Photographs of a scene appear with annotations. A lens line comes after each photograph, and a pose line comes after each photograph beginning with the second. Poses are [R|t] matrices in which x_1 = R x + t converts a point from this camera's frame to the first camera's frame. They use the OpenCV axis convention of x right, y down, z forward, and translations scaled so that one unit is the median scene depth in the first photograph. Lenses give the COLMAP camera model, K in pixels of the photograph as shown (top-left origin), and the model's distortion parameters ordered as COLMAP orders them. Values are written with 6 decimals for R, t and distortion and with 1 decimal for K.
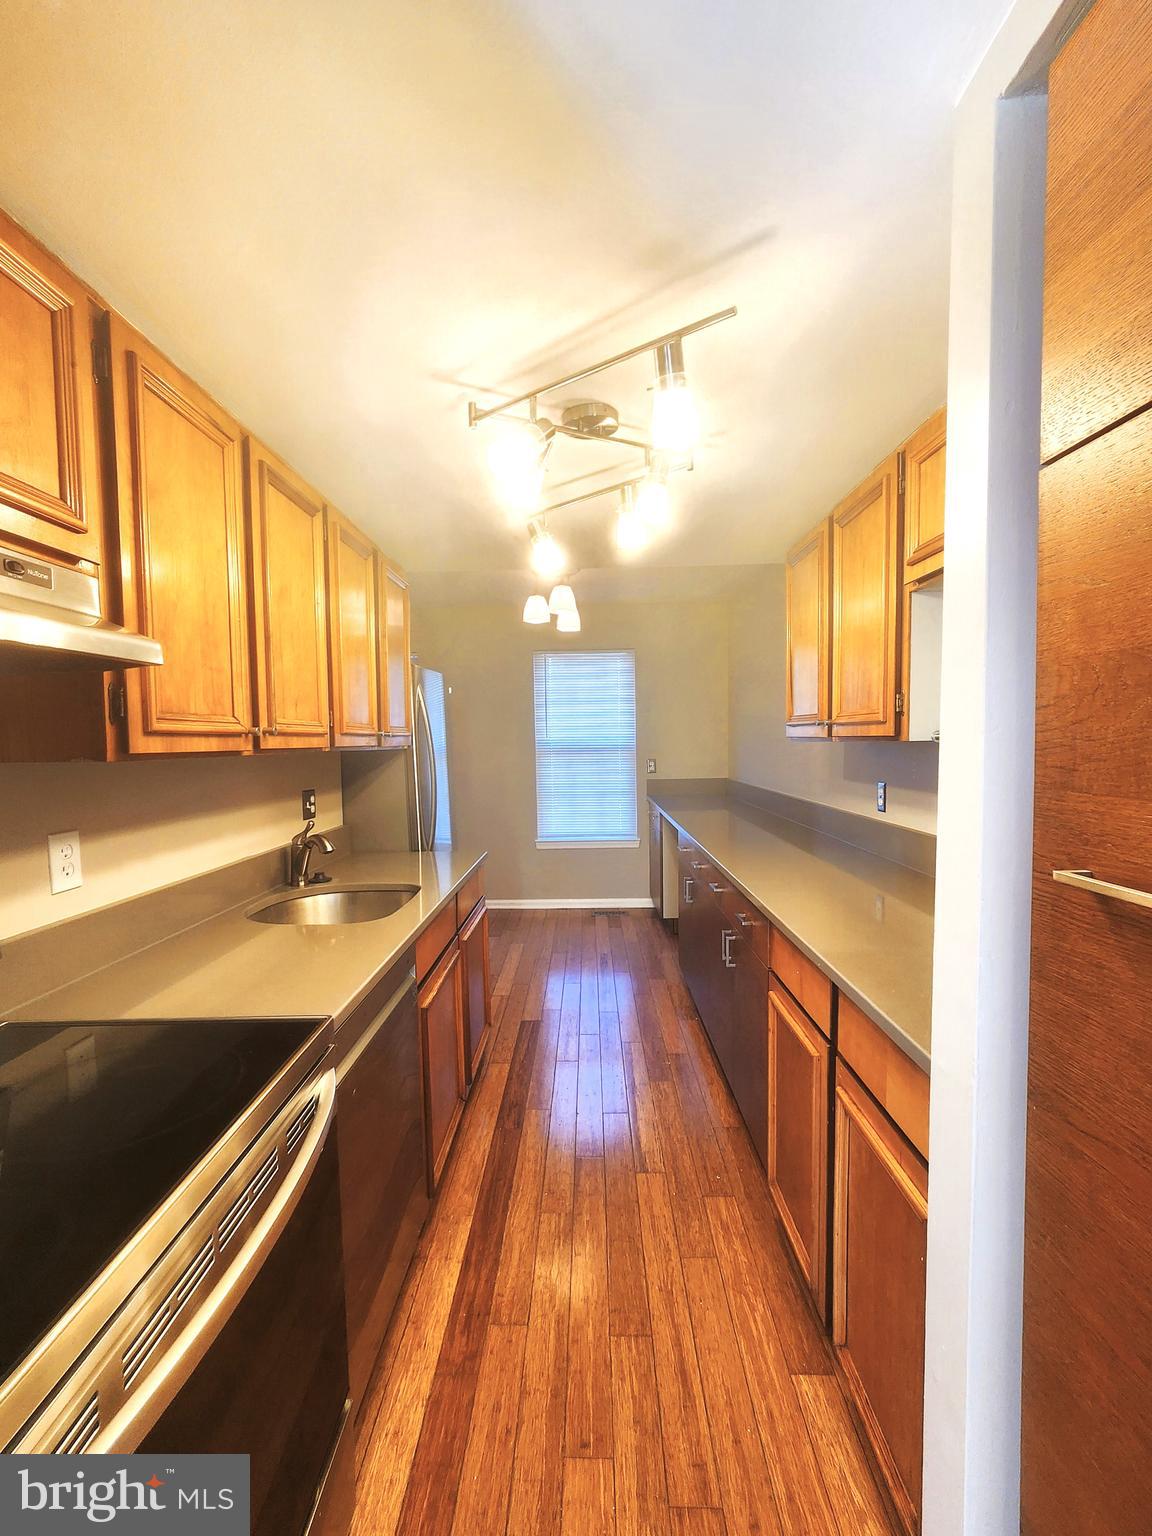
lens RADIAL K [[674.1, 0, 585.5], [0, 674.1, 780.4], [0, 0, 1]] dist [0.002074, 0.000255]
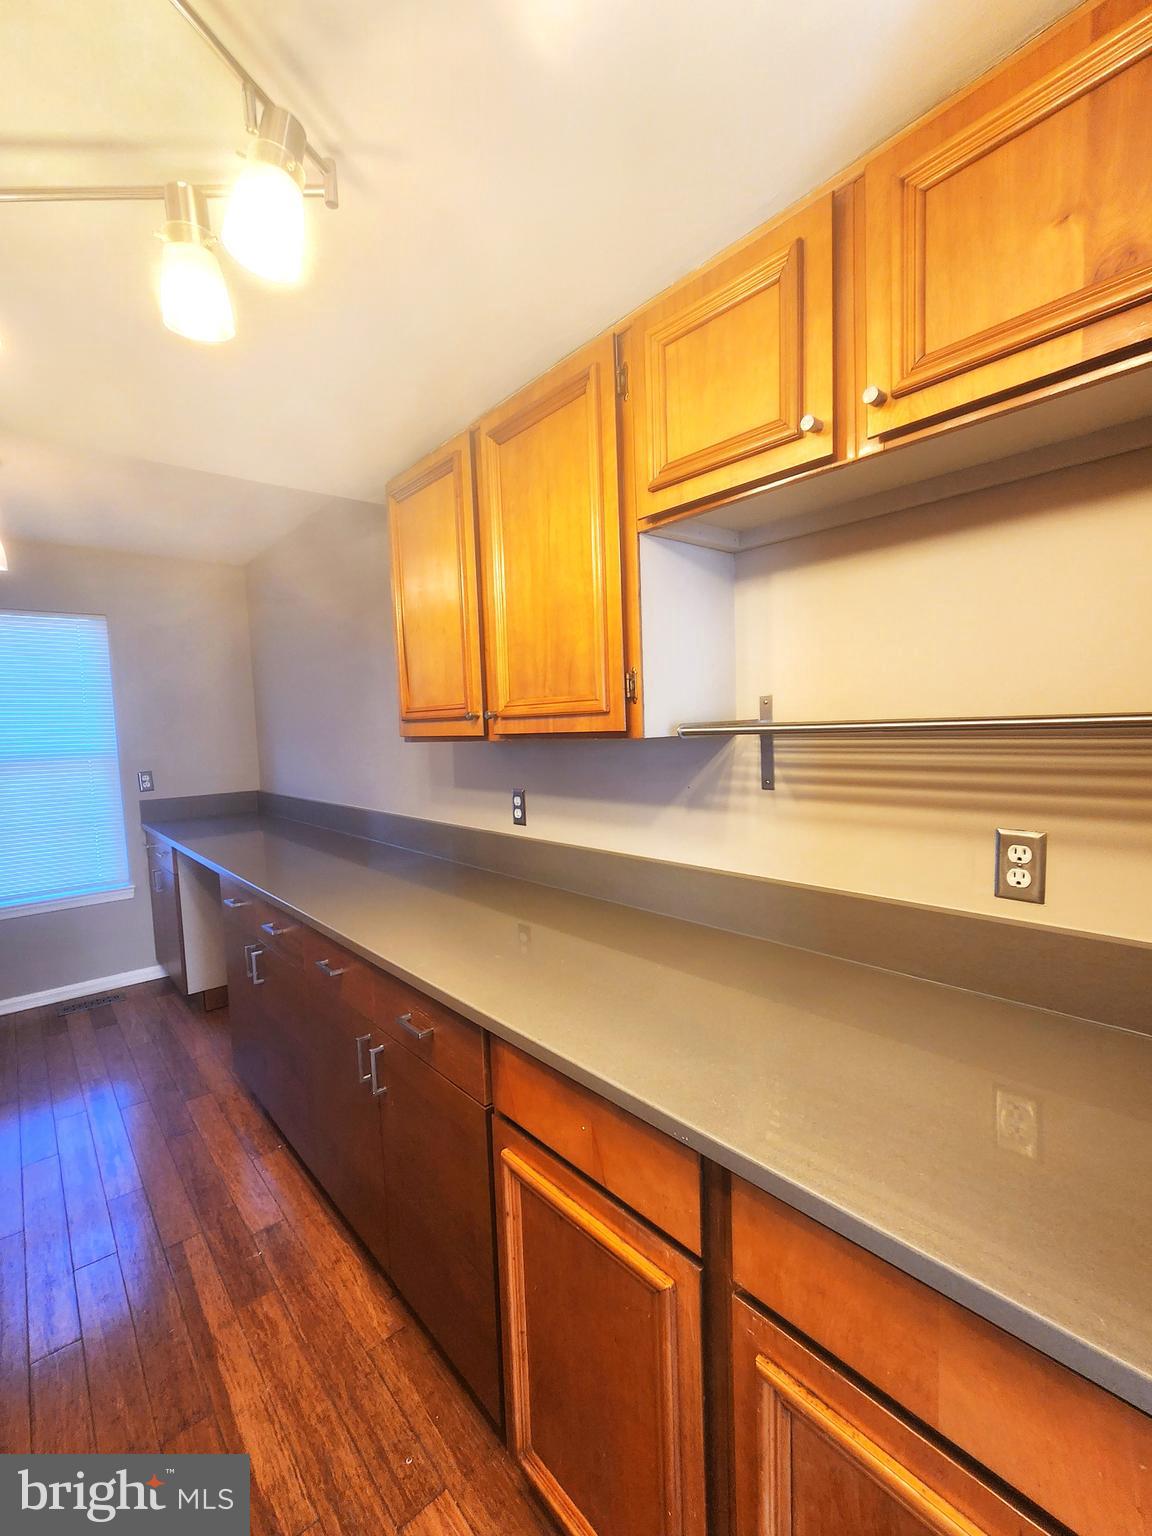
lens RADIAL K [[674.1, 0, 585.5], [0, 674.1, 780.4], [0, 0, 1]] dist [0.002074, 0.000255]
pose [[0.756554, -0.057998, 0.651355, -0.046749], [0.058493, 0.998068, 0.020929, -0.029080], [-0.651310, 0.022266, 0.758485, 0.453059]]
